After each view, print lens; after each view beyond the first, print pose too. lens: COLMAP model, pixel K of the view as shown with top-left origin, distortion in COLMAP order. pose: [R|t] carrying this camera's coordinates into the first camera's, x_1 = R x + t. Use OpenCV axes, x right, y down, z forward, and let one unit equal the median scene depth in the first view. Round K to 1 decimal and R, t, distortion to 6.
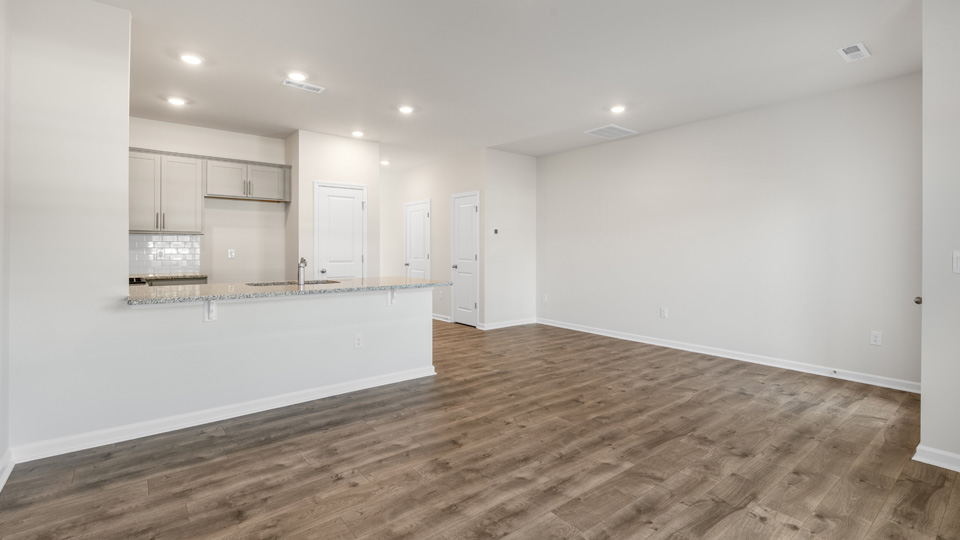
lens RADIAL K [[432.3, 0, 485.8], [0, 432.3, 254.7], [0, 0, 1]] dist [0.007549, -0.000301]
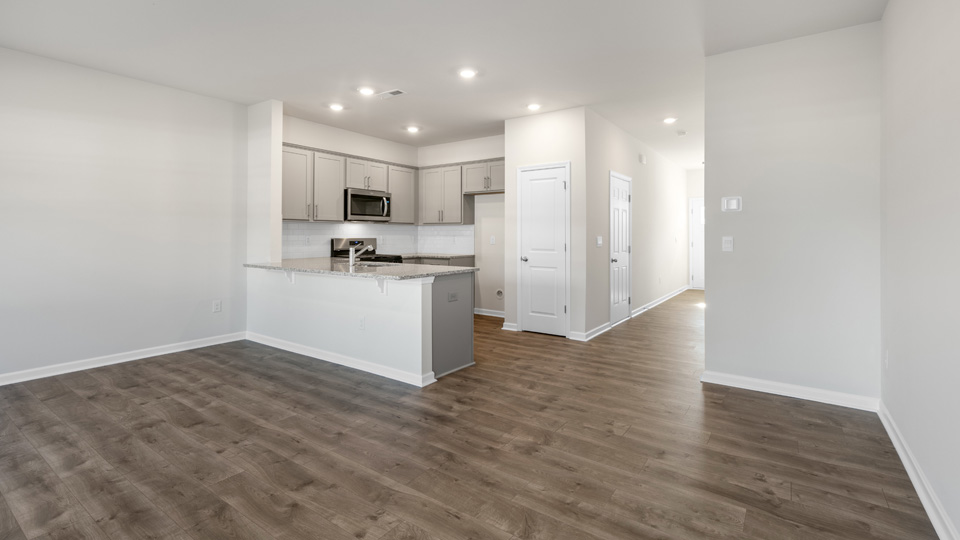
lens RADIAL K [[439.0, 0, 479.9], [0, 439.0, 235.7], [0, 0, 1]] dist [0.010541, -0.000737]
pose [[0.271858, -0.001441, -0.962336, 1.198031], [-0.016251, 0.999849, -0.006088, -0.016334], [0.962200, 0.017294, 0.271793, 1.450131]]
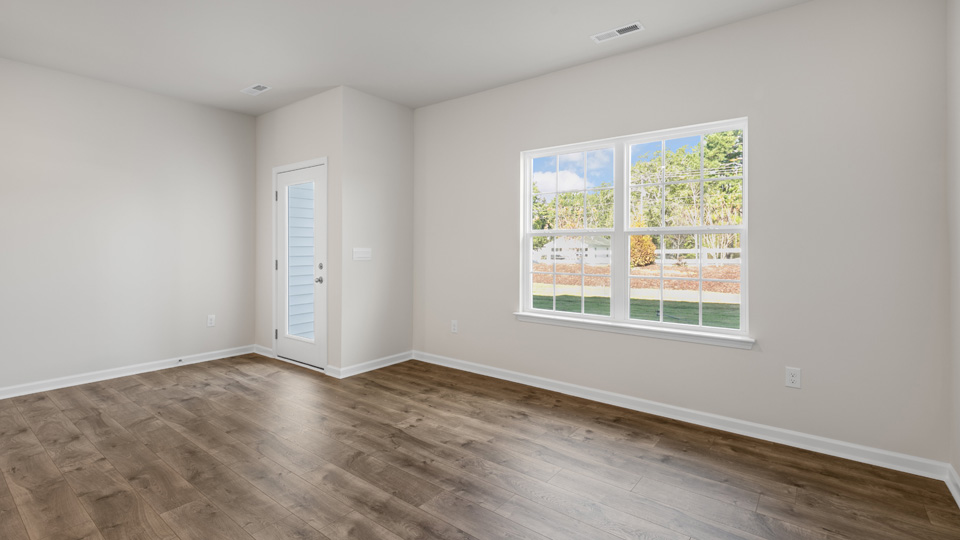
lens RADIAL K [[438.4, 0, 480.1], [0, 438.4, 245.7], [0, 0, 1]] dist [0.003076, 0.000101]
pose [[-0.230350, 0.004740, 0.973096, -0.693075], [0.009528, 0.999951, -0.002615, -0.007181], [-0.973061, 0.008670, -0.230384, 0.863028]]
